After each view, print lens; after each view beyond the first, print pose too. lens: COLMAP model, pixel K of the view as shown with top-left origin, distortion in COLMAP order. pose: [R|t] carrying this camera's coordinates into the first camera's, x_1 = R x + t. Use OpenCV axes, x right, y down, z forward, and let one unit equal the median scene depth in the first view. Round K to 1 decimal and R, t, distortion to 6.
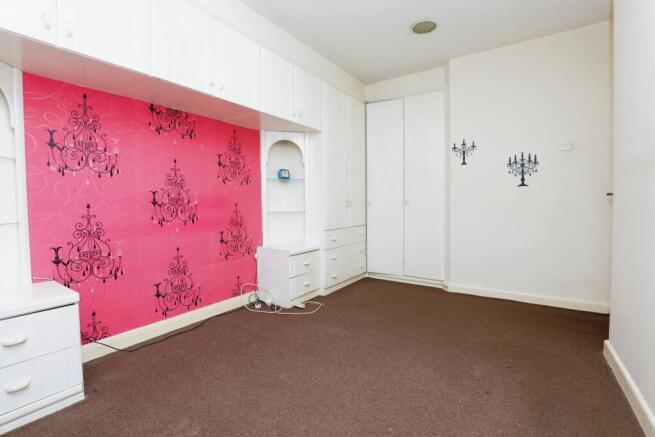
lens RADIAL K [[313.2, 0, 327.6], [0, 313.2, 215.8], [0, 0, 1]] dist [-0.001725, -0.000466]
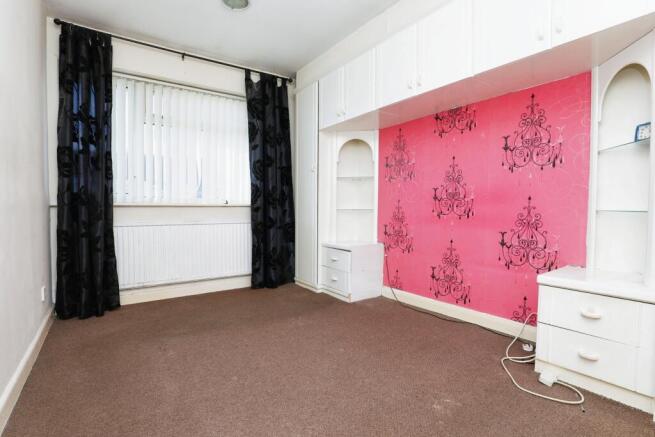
lens RADIAL K [[313.2, 0, 329.4], [0, 313.2, 205.5], [0, 0, 1]] dist [-0.001725, -0.000466]
pose [[-0.331406, 0.026599, -0.943113, 0.641684], [-0.012774, 0.999384, 0.032675, -0.043193], [0.943402, 0.022876, -0.330862, 0.948767]]
